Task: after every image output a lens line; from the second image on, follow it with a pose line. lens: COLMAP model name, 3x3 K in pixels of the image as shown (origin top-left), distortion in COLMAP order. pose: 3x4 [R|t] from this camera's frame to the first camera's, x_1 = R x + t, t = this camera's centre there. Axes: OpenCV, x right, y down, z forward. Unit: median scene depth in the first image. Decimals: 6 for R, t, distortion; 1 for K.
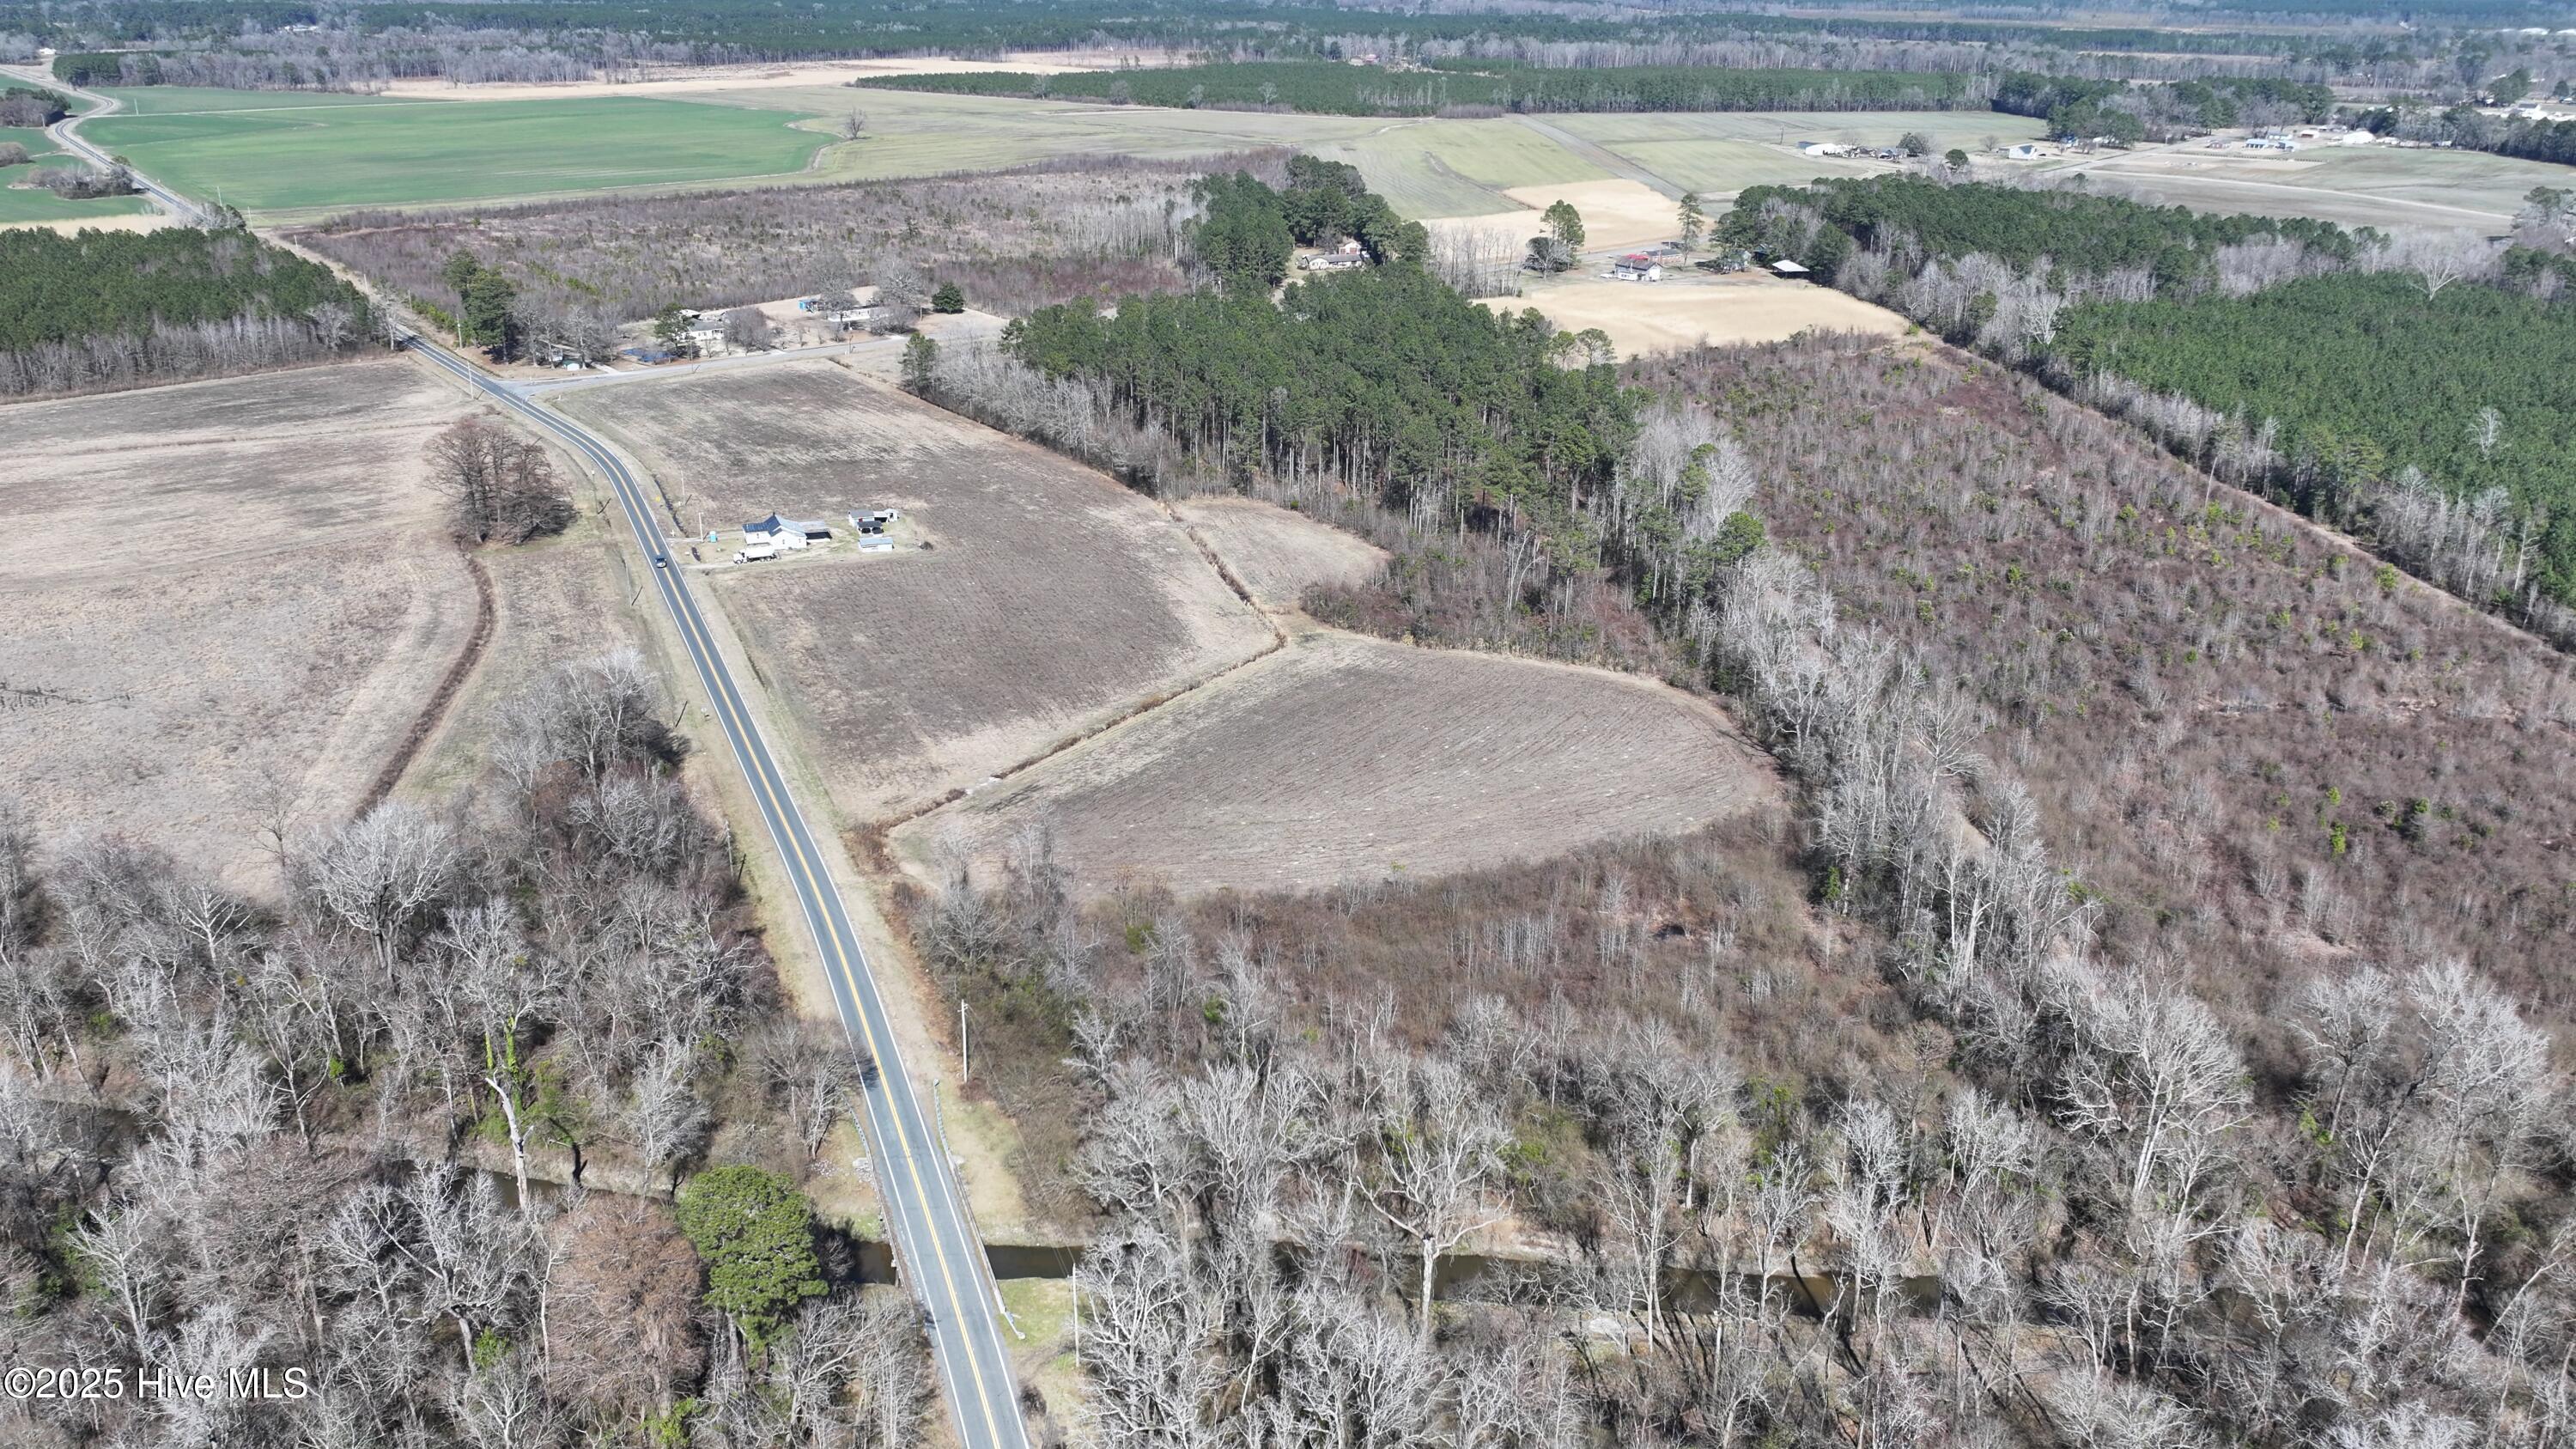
lens RADIAL K [[2074.3, 0, 1276.8], [0, 2074.3, 733.1], [0, 0, 1]] dist [0.010224, -0.006818]
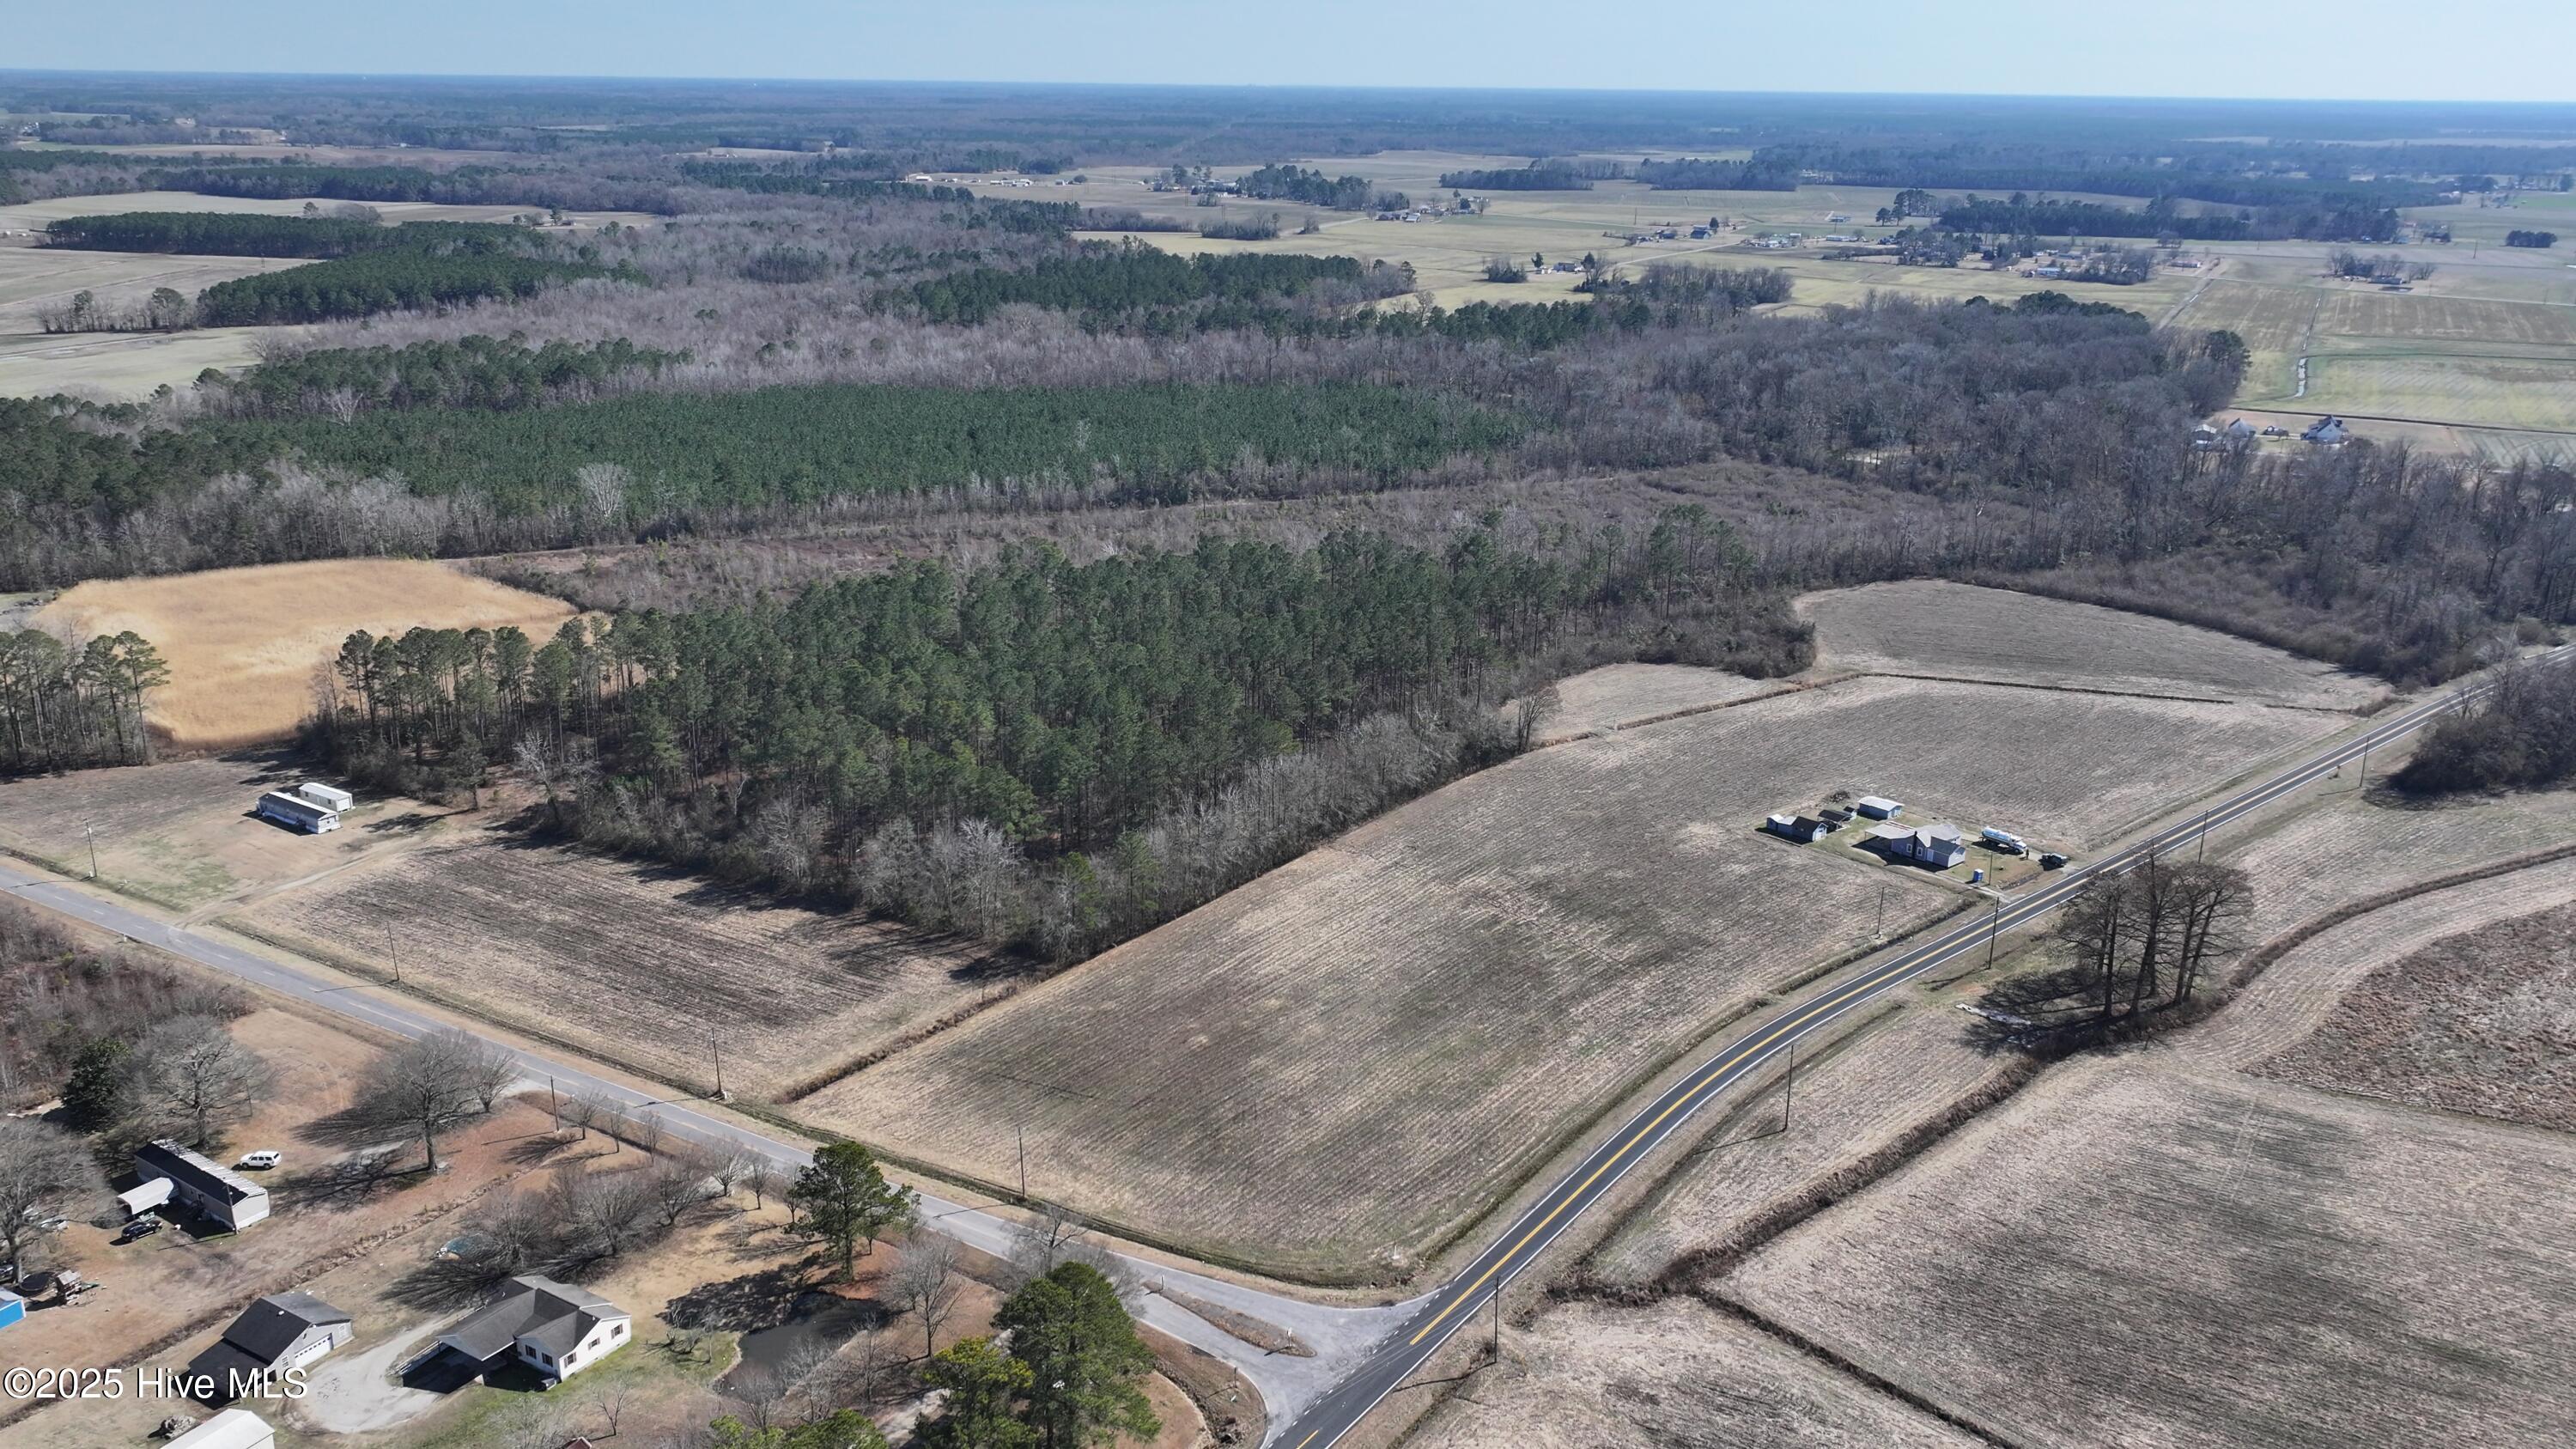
lens RADIAL K [[2074.3, 0, 1276.8], [0, 2074.3, 733.1], [0, 0, 1]] dist [0.010224, -0.006818]
pose [[-0.336918, -0.299912, 0.892490, -0.305064], [0.321897, 0.854100, 0.408528, -0.193622], [-0.884798, 0.424931, -0.191221, 0.469815]]
